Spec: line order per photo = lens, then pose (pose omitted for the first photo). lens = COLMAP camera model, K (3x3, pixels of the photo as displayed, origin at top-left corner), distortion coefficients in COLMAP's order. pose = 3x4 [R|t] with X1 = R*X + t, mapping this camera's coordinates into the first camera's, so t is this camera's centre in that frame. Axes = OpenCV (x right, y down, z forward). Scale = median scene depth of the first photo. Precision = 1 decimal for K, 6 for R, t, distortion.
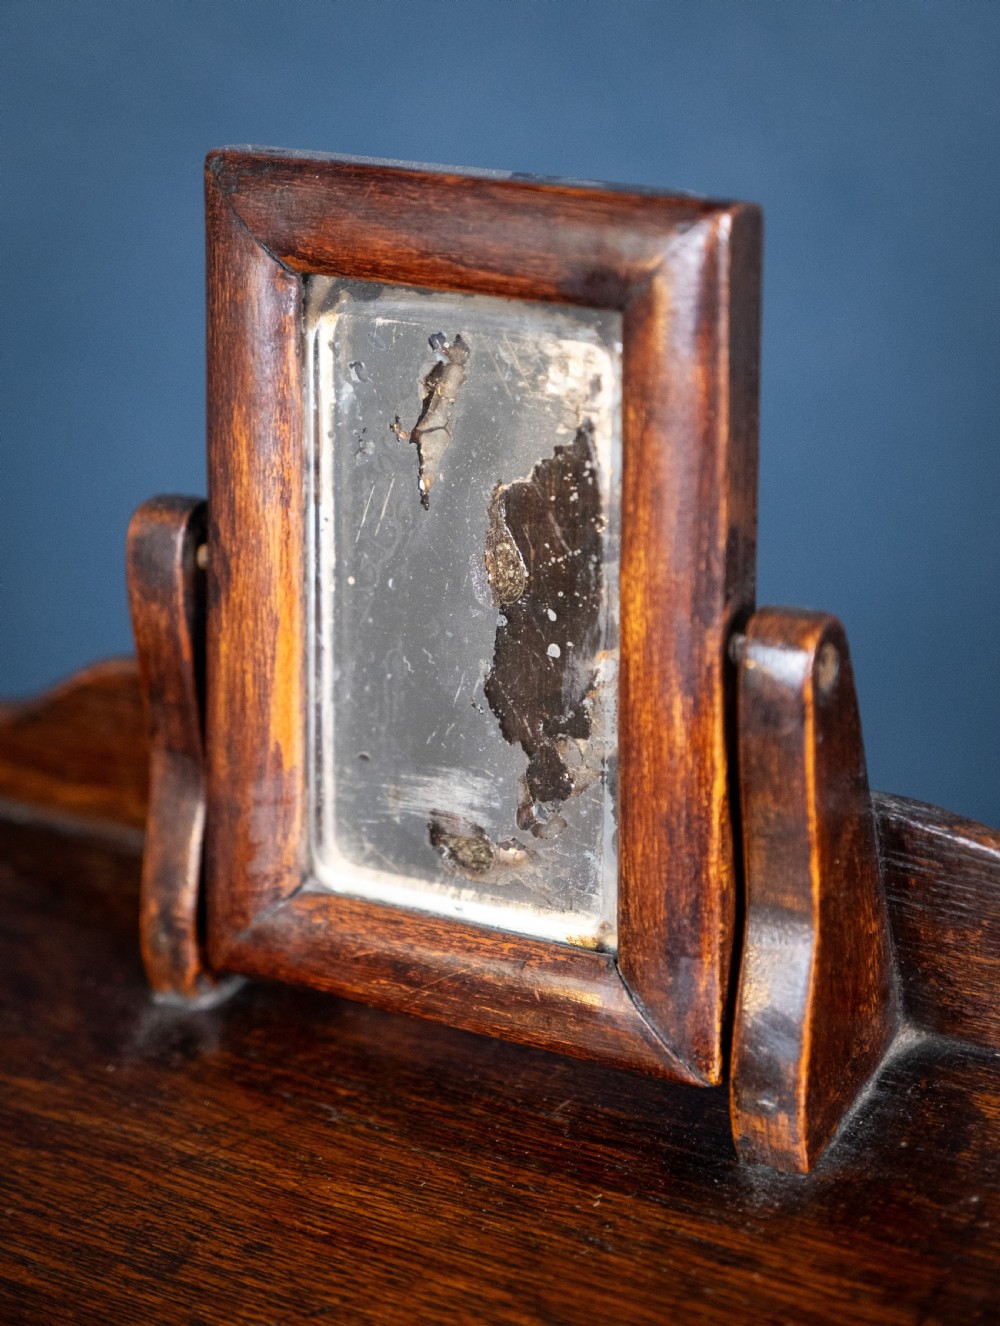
lens RADIAL K [[3528.2, 0, 500.0], [0, 3528.2, 663.0], [0, 0, 1]] dist [-0.072804, -1.369134]
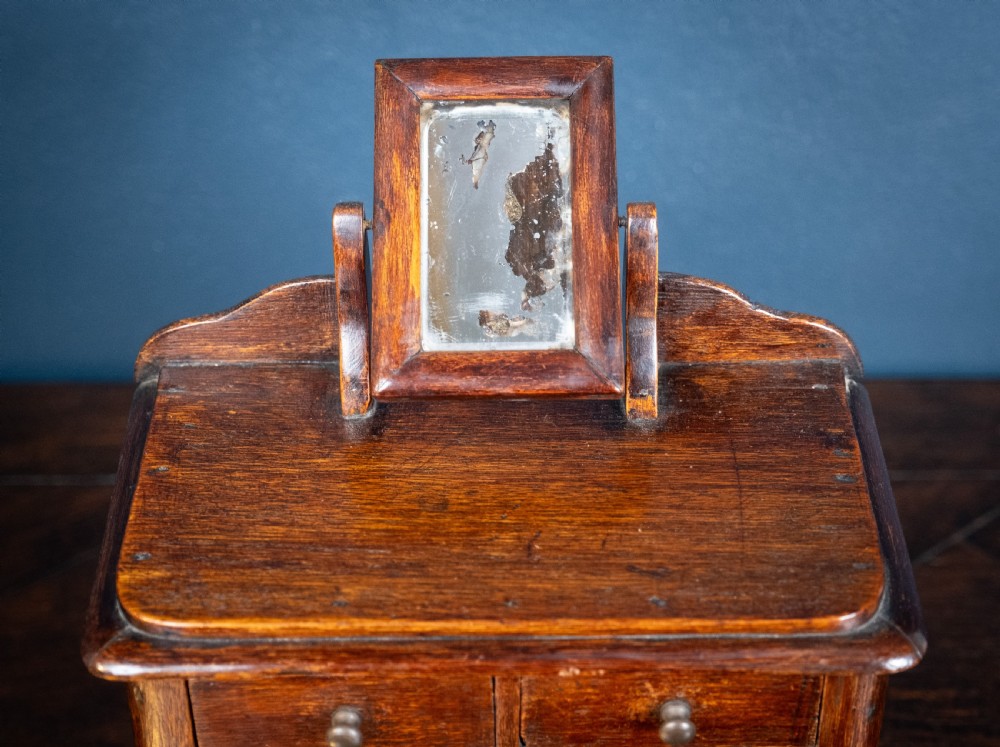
lens RADIAL K [[1967.4, 0, 549.2], [0, 1967.4, 373.9], [0, 0, 1]] dist [-0.050282, -0.062758]
pose [[0.843912, -0.181457, 0.504862, -0.704758], [0.166068, 0.983198, 0.075786, -0.011680], [-0.510131, 0.019885, 0.859867, -0.220672]]
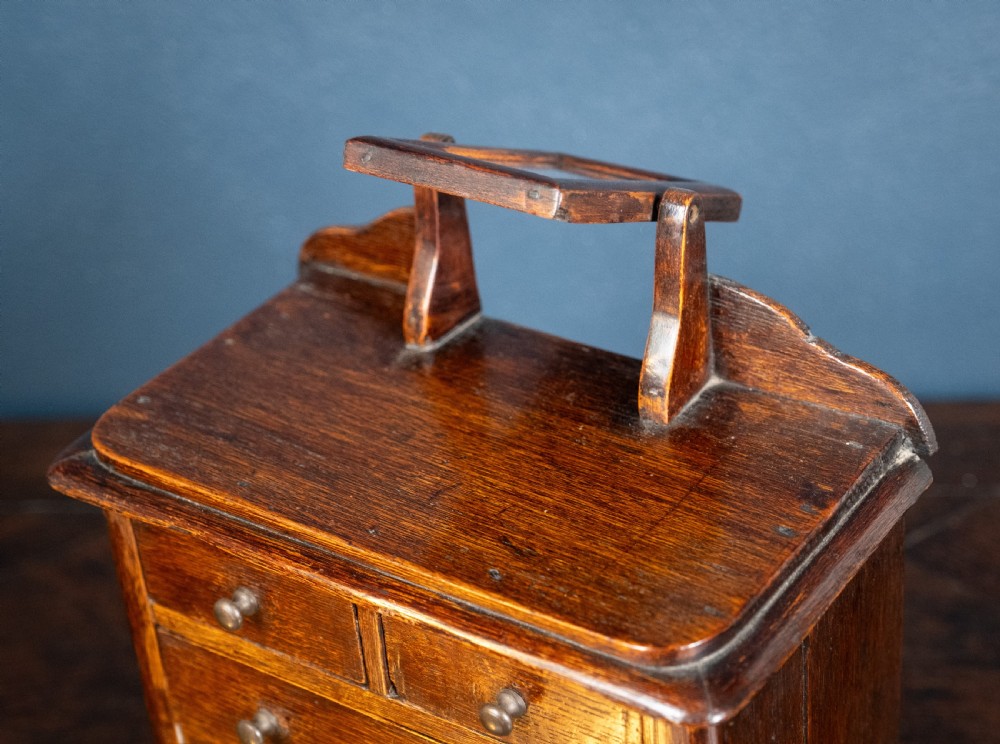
lens RADIAL K [[1967.4, 0, 549.2], [0, 1967.4, 372.4], [0, 0, 1]] dist [-0.050282, -0.062758]
pose [[0.994913, 0.099857, -0.013284, 0.019825], [-0.100049, 0.994874, -0.014703, 0.135247], [0.011747, 0.015957, 0.999804, -0.368190]]
